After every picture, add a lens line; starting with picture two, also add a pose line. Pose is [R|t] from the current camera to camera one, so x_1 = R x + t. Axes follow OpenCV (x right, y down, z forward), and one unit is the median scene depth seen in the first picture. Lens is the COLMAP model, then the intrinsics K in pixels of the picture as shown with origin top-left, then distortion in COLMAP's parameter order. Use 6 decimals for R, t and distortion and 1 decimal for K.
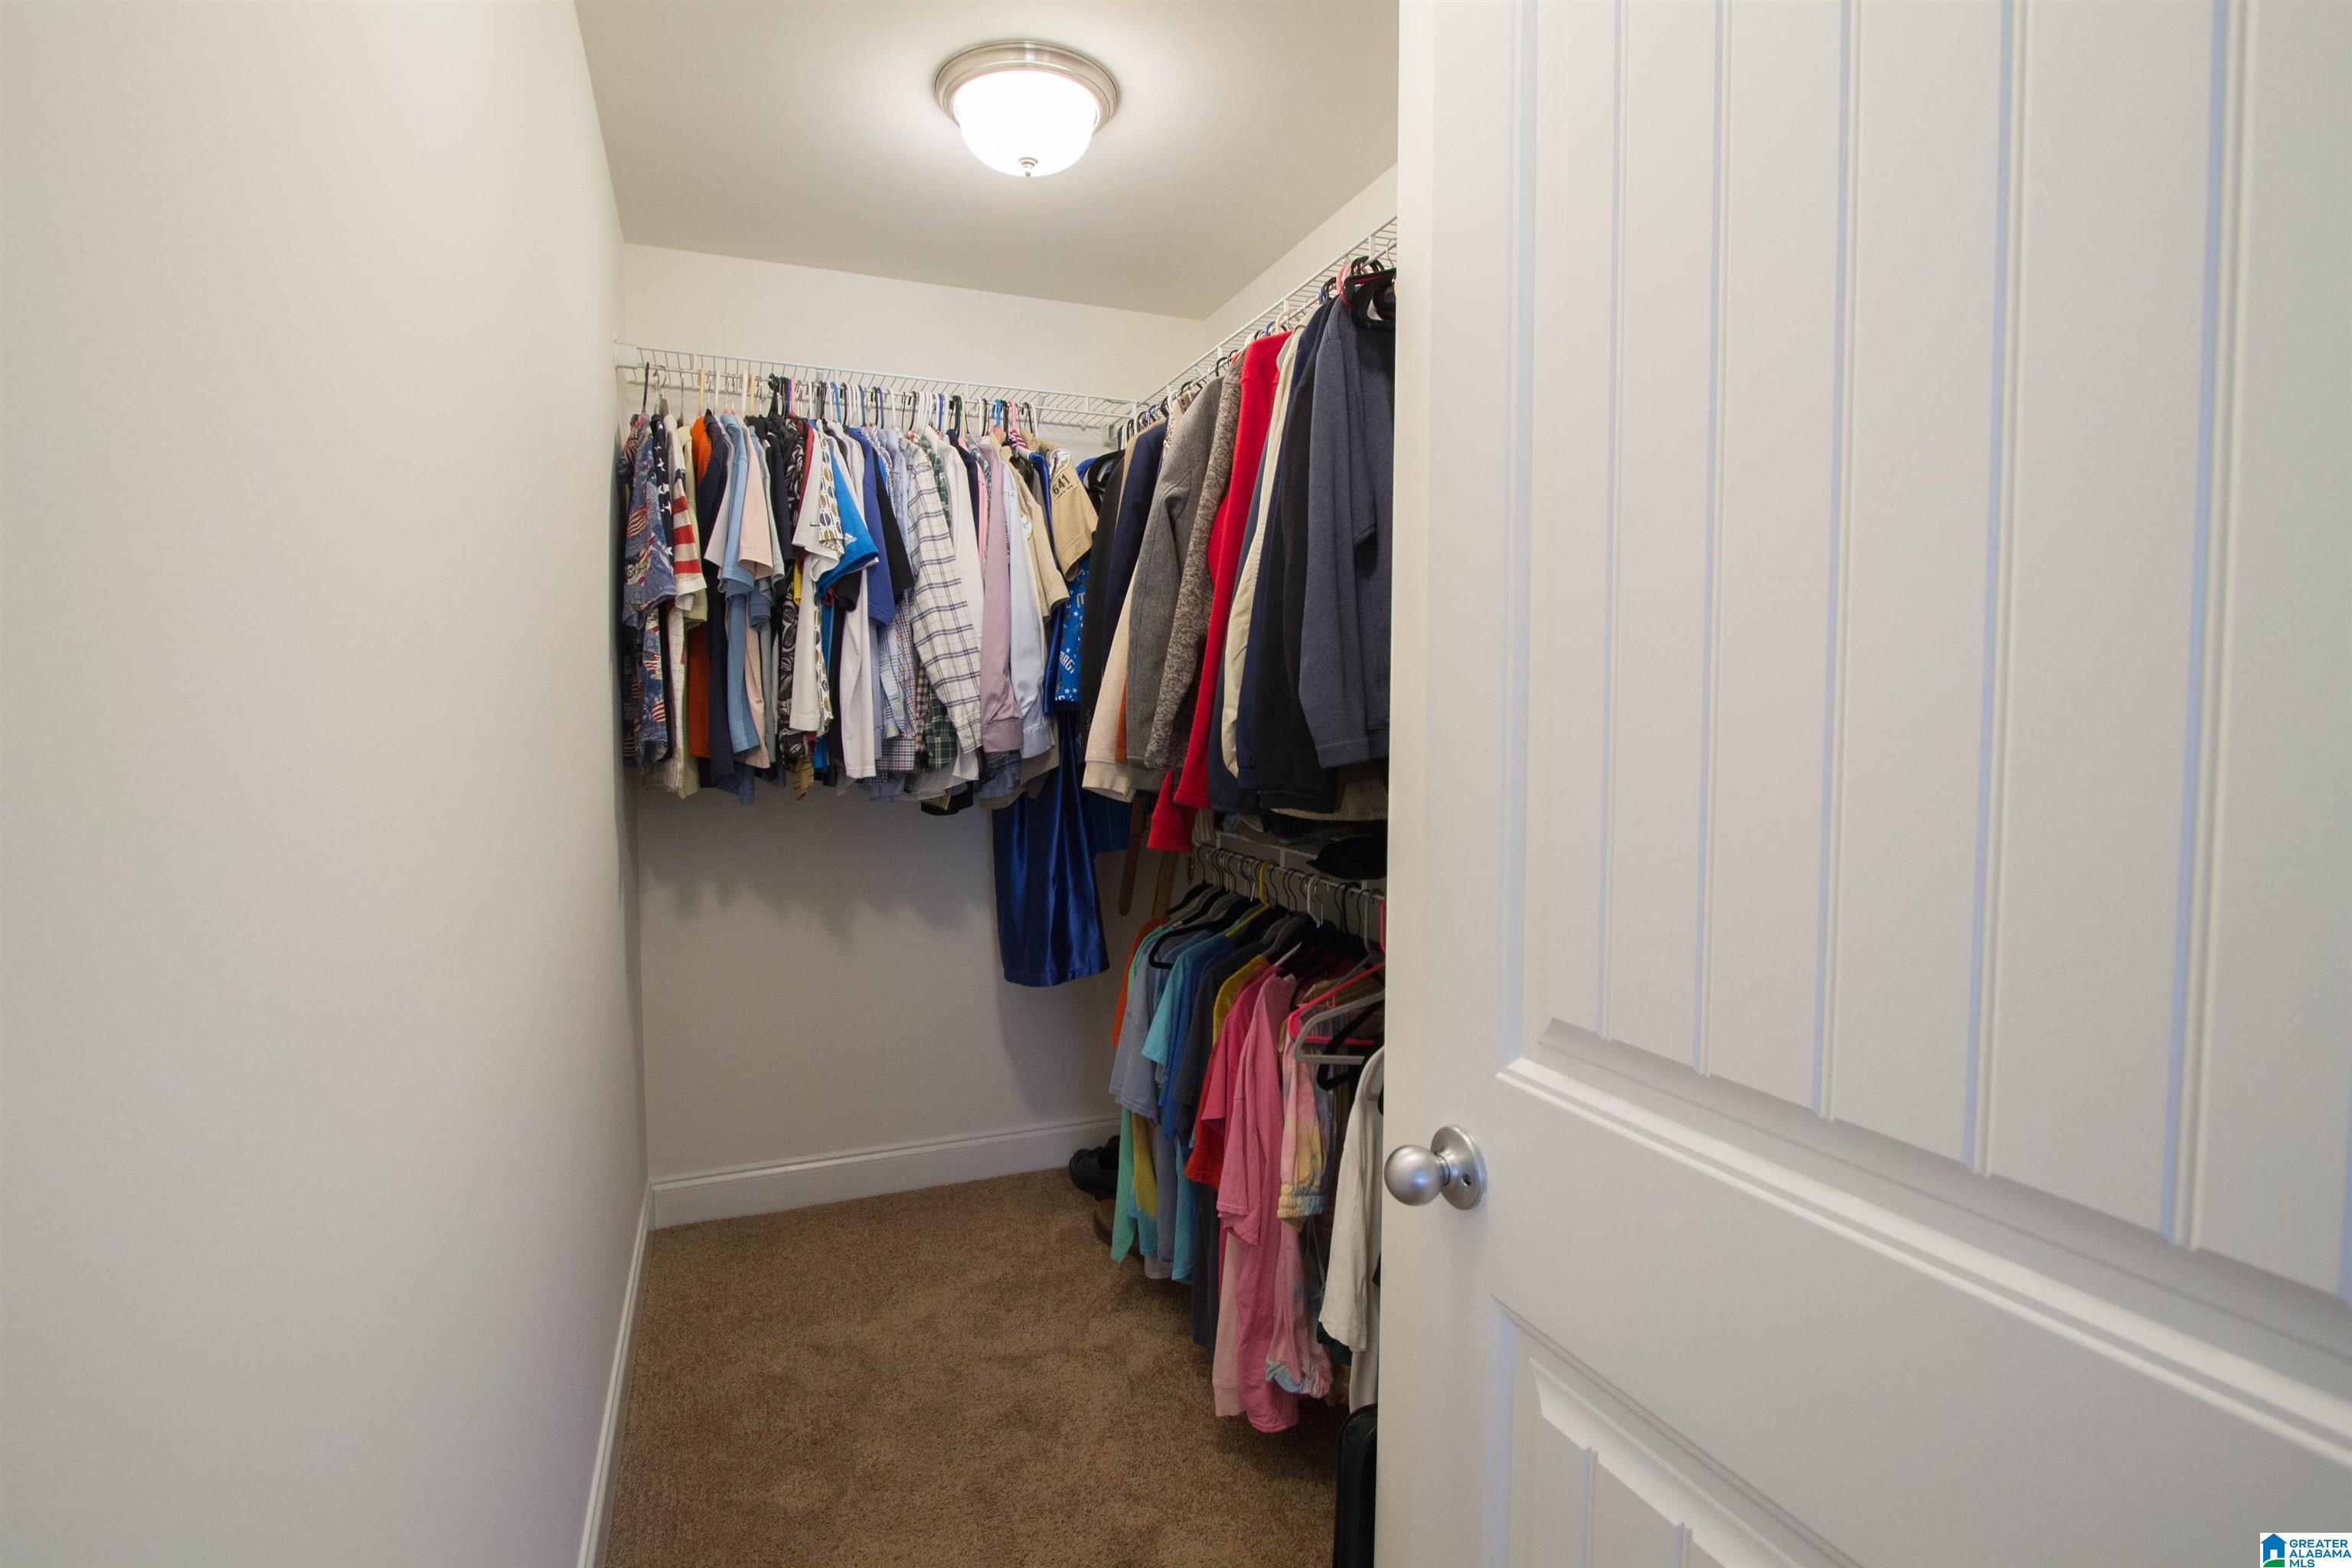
lens RADIAL K [[1124.6, 0, 1171.8], [0, 1124.6, 784.2], [0, 0, 1]] dist [-0.021087, 0.005272]
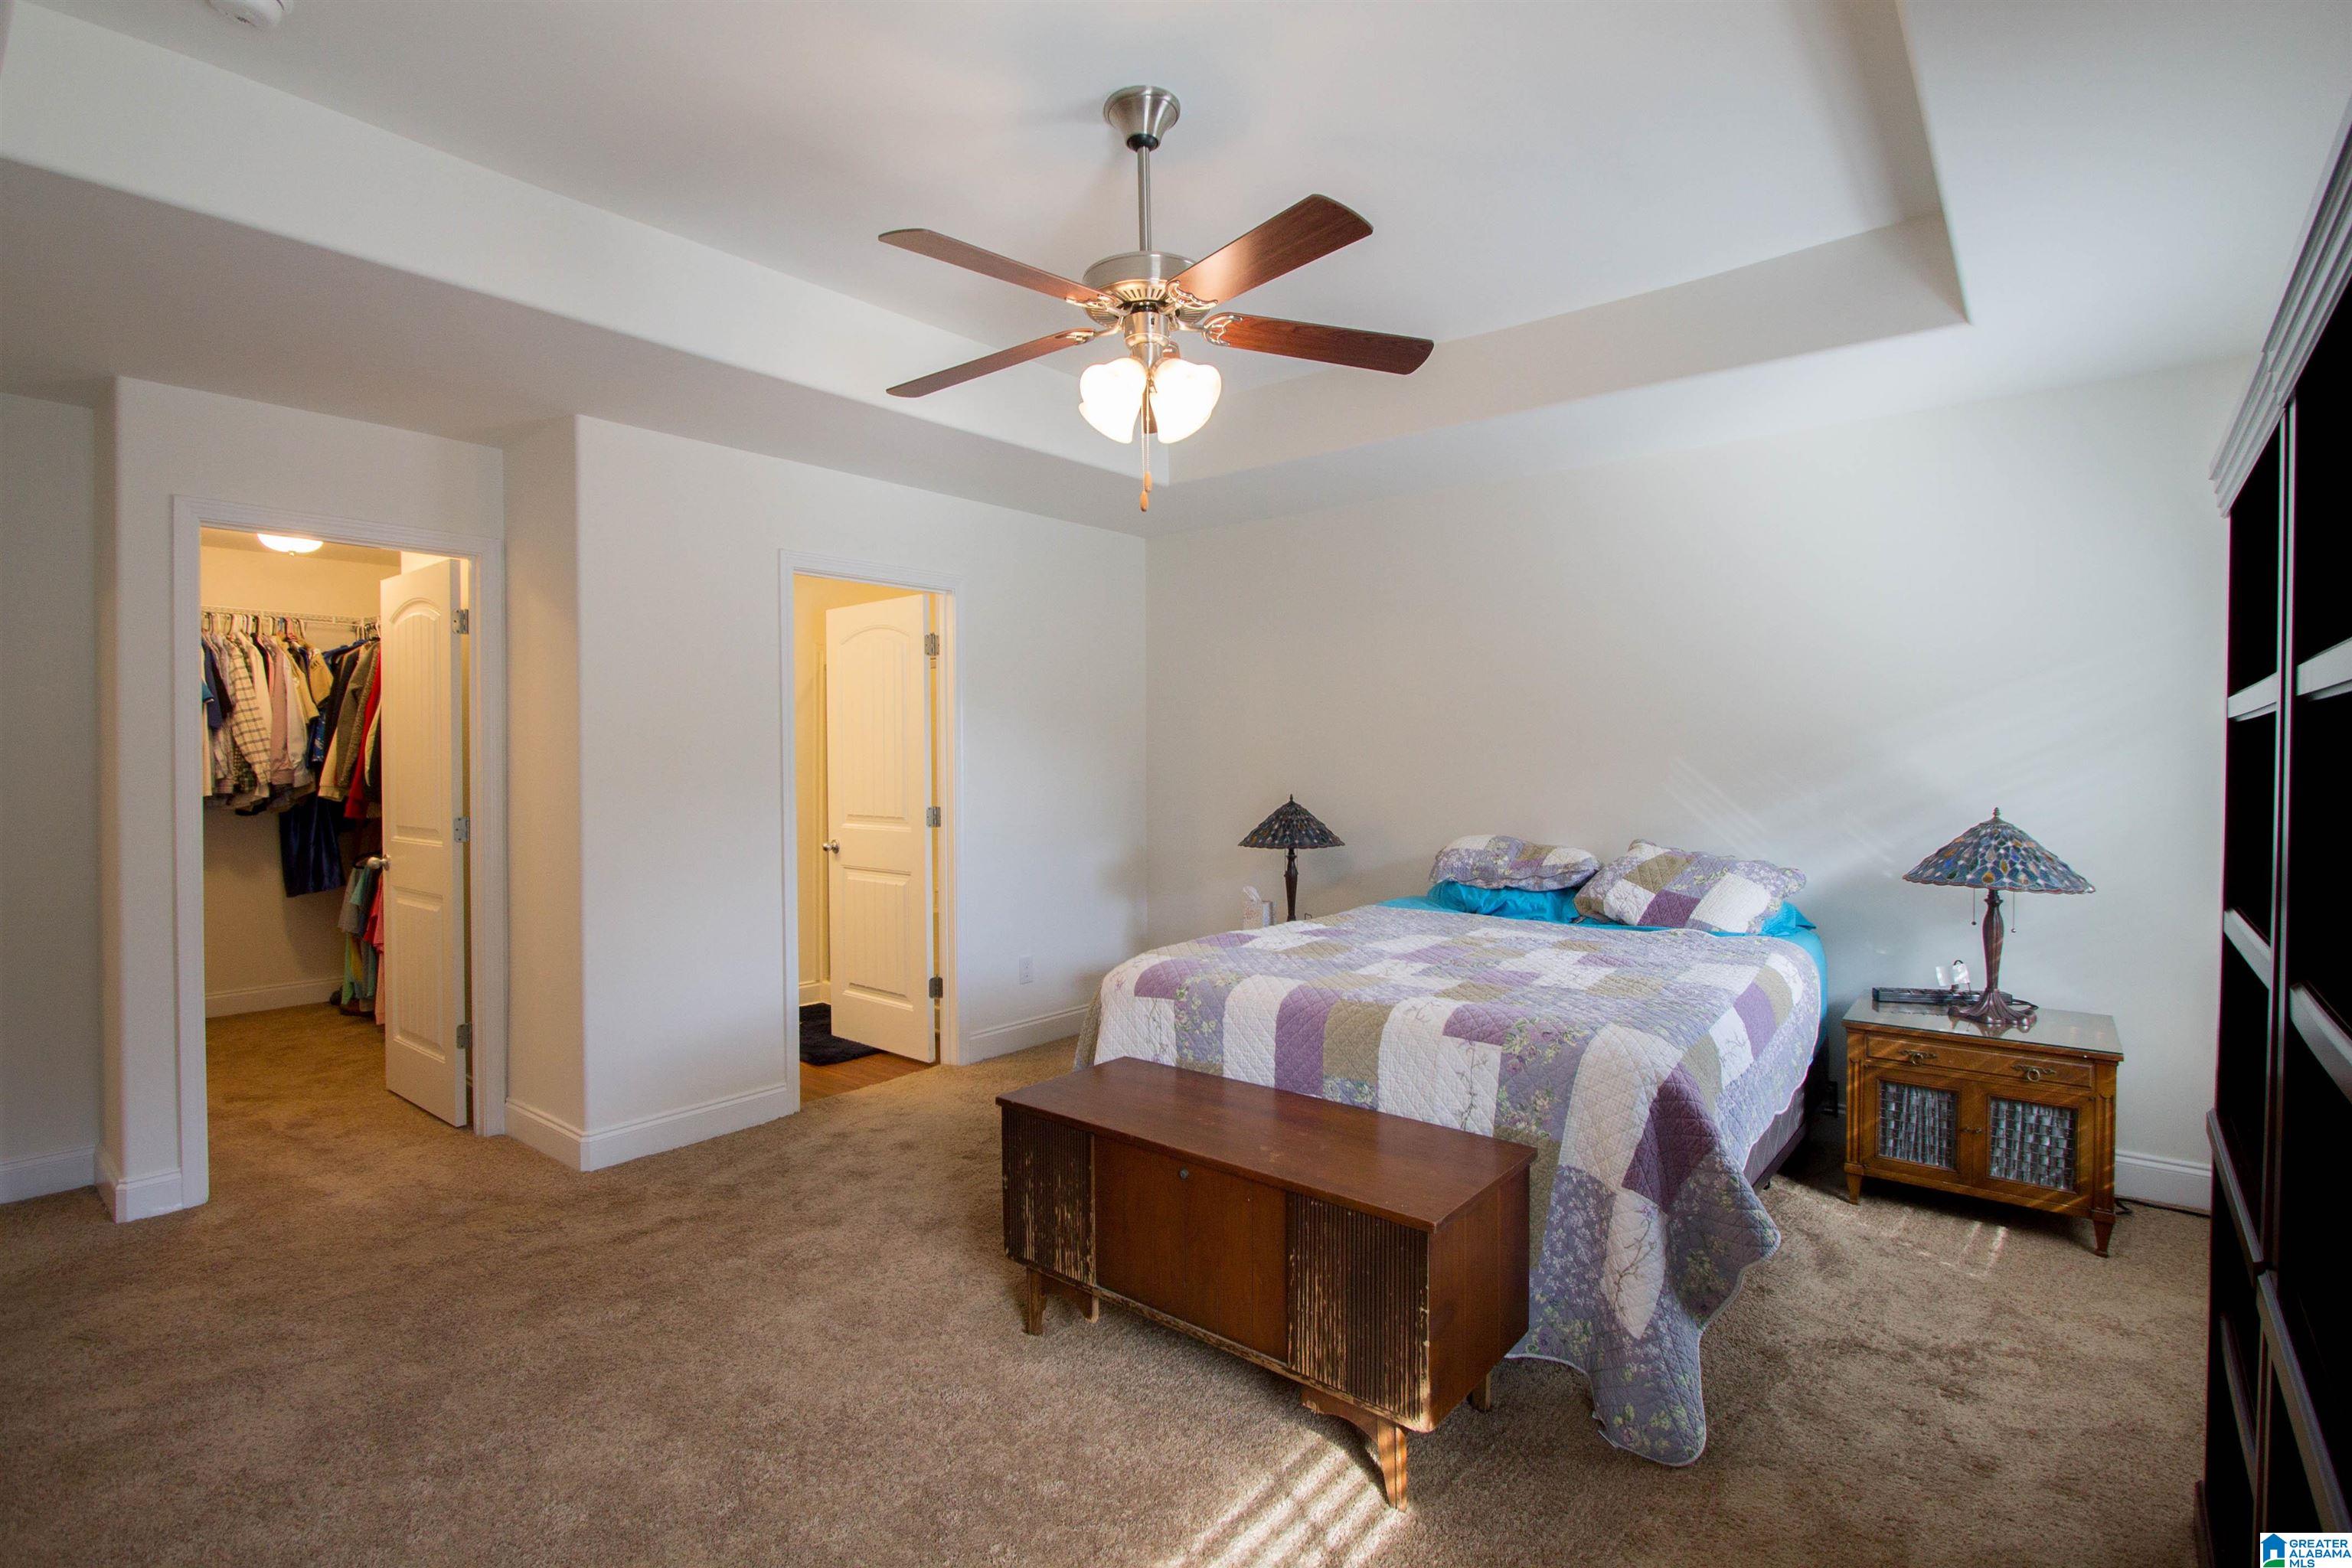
lens RADIAL K [[1124.6, 0, 1167.9], [0, 1124.6, 775.2], [0, 0, 1]] dist [-0.021087, 0.005272]
pose [[0.878816, -0.011328, 0.477026, 0.337838], [0.034661, 0.998593, -0.040142, 0.101478], [-0.475900, 0.051812, 0.877972, -1.757446]]
